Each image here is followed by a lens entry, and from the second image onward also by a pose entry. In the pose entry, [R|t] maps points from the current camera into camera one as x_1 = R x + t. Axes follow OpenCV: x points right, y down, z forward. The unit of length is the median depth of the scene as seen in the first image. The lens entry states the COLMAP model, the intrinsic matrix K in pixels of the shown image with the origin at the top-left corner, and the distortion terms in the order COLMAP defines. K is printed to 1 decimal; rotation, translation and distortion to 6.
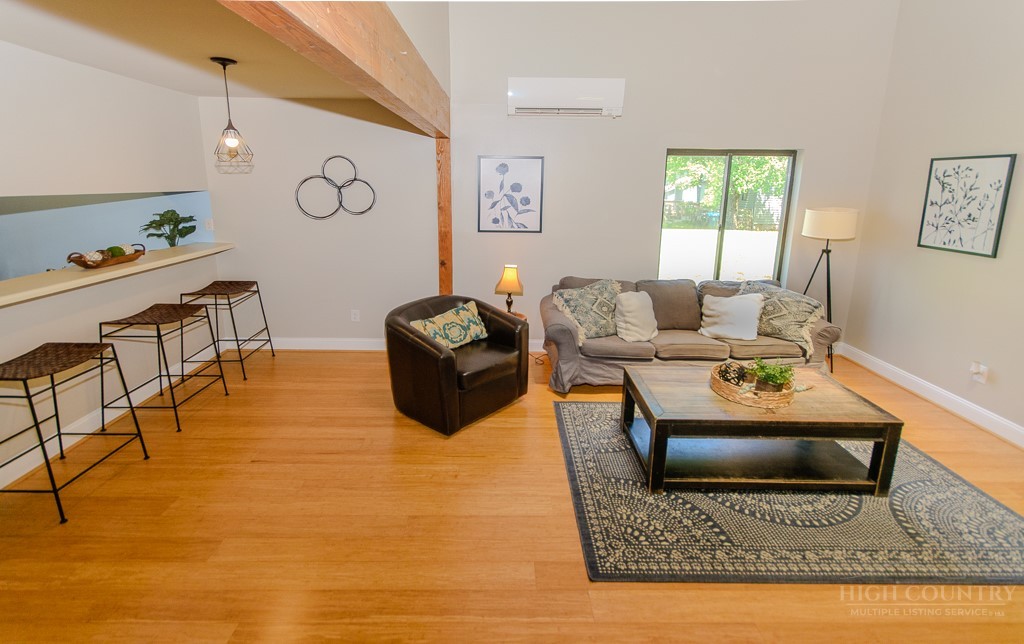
lens RADIAL K [[458.0, 0, 420.2], [0, 458.0, 272.0], [0, 0, 1]] dist [0.001133, 0.000356]
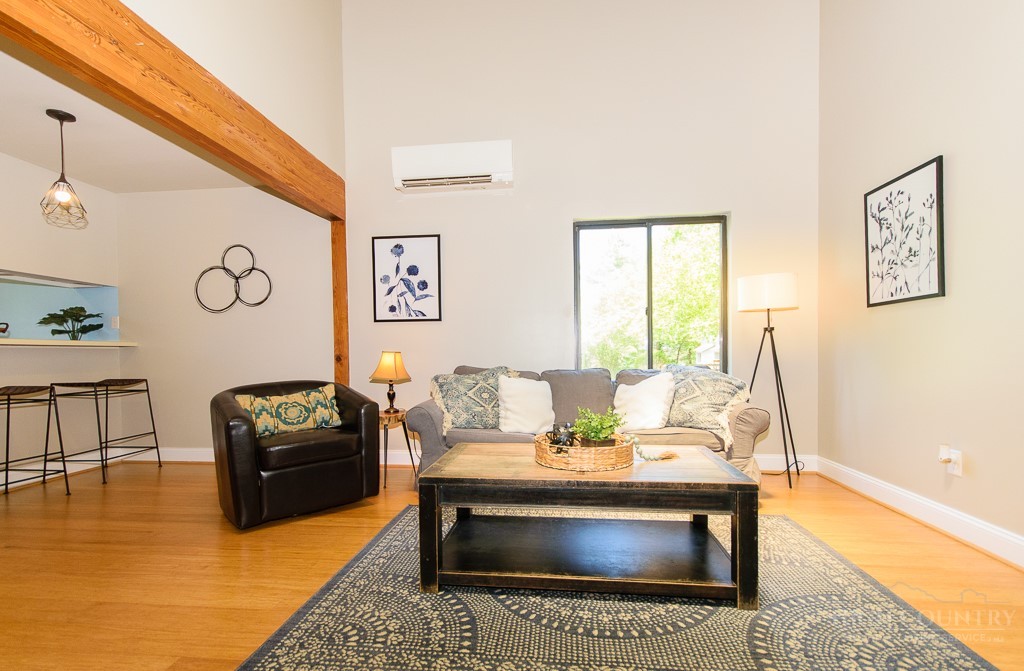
lens RADIAL K [[478.2, 0, 441.6], [0, 478.2, 368.3], [0, 0, 1]] dist [0.005830, 0.000640]
pose [[0.994534, 0.017020, -0.103013, 0.456306], [-0.035345, 0.983252, -0.178789, 0.208241], [0.098245, 0.181453, 0.978480, 0.164988]]
